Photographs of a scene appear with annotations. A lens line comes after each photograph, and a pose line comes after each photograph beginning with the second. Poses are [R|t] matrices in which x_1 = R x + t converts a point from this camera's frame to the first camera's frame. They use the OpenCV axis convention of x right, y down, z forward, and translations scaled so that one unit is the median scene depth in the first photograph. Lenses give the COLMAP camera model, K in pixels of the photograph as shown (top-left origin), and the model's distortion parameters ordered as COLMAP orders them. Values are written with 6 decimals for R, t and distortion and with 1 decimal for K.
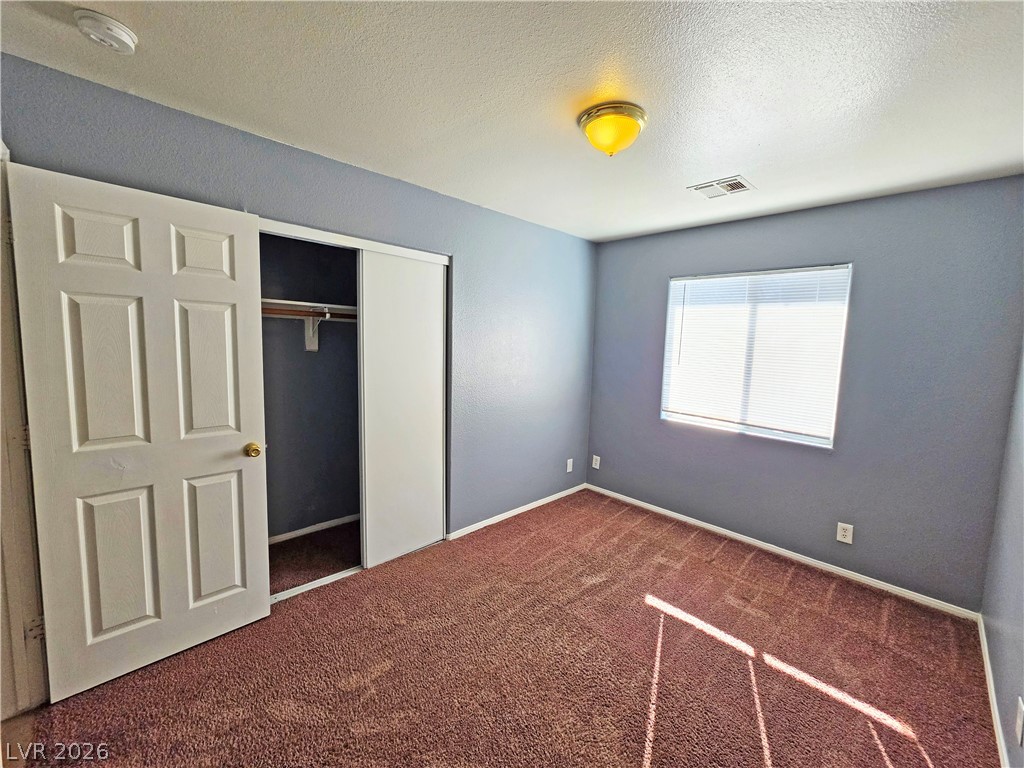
lens RADIAL K [[410.5, 0, 513.7], [0, 410.5, 380.5], [0, 0, 1]] dist [-0.001736, 0.000141]
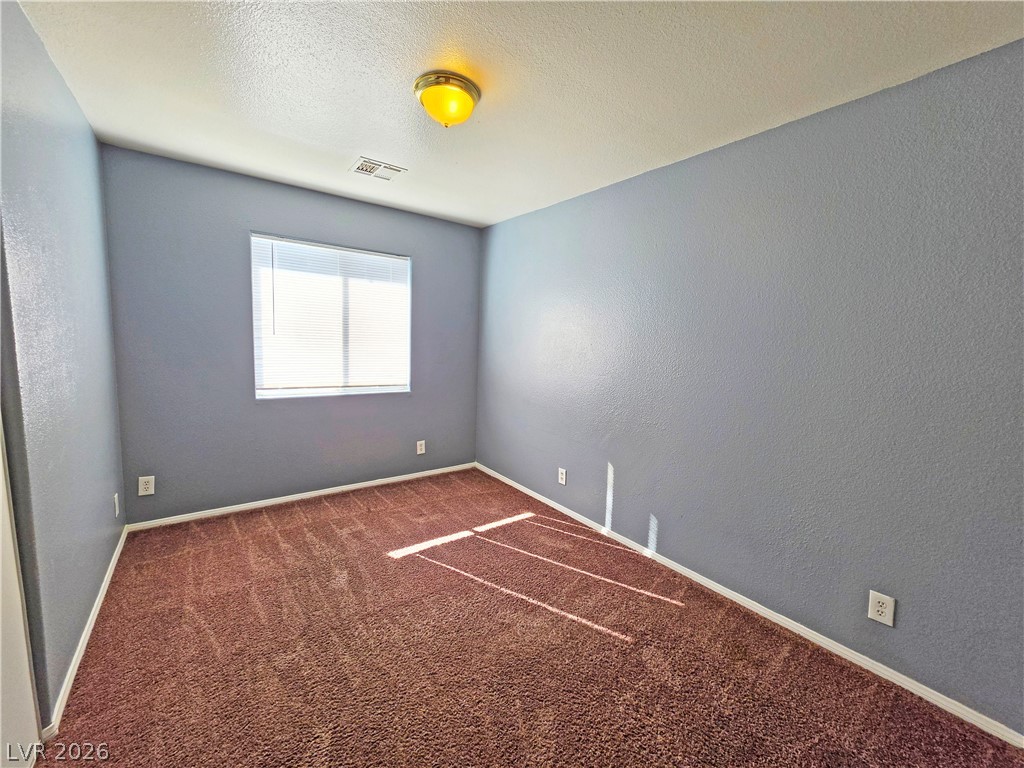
lens RADIAL K [[410.5, 0, 513.7], [0, 410.5, 380.5], [0, 0, 1]] dist [-0.001736, 0.000141]
pose [[0.129761, -0.134753, 0.982346, -0.494761], [0.069689, 0.989512, 0.126530, -0.019548], [-0.989093, 0.052040, 0.137791, 0.427776]]
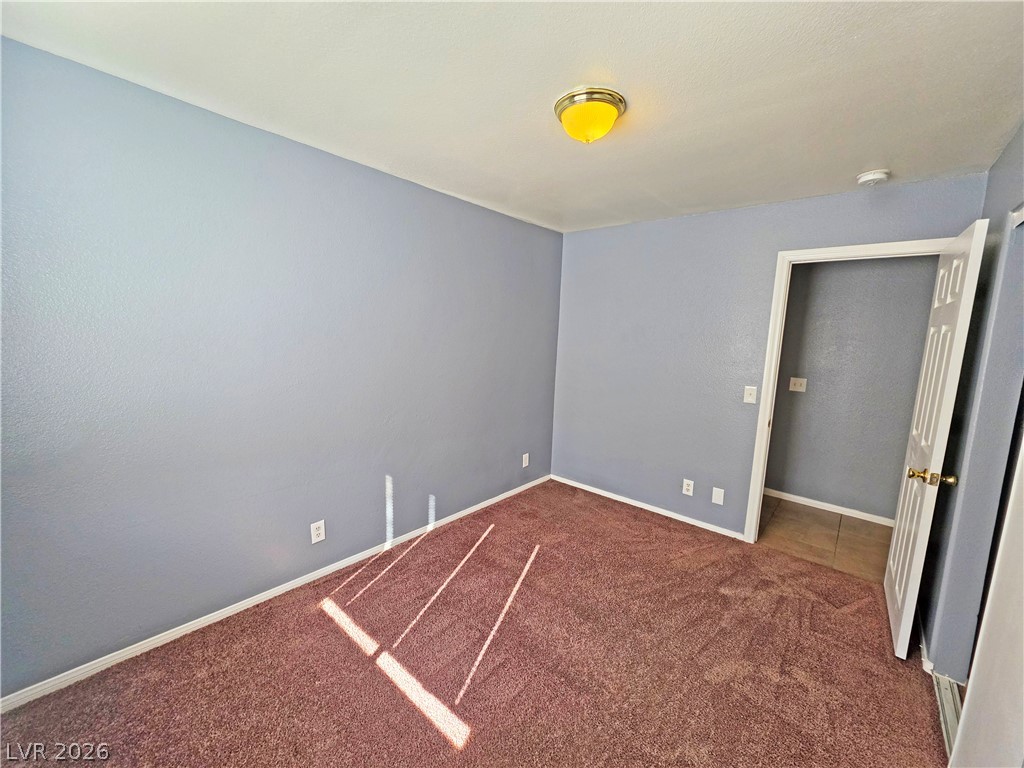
lens RADIAL K [[402.8, 0, 512.0], [0, 402.8, 384.0], [0, 0, 1]] dist [-0.001187, 0.000144]
pose [[-0.996573, -0.029188, -0.077391, 0.257643], [-0.044787, 0.977055, 0.208224, -0.090266], [0.069538, 0.210976, -0.975015, 1.211274]]
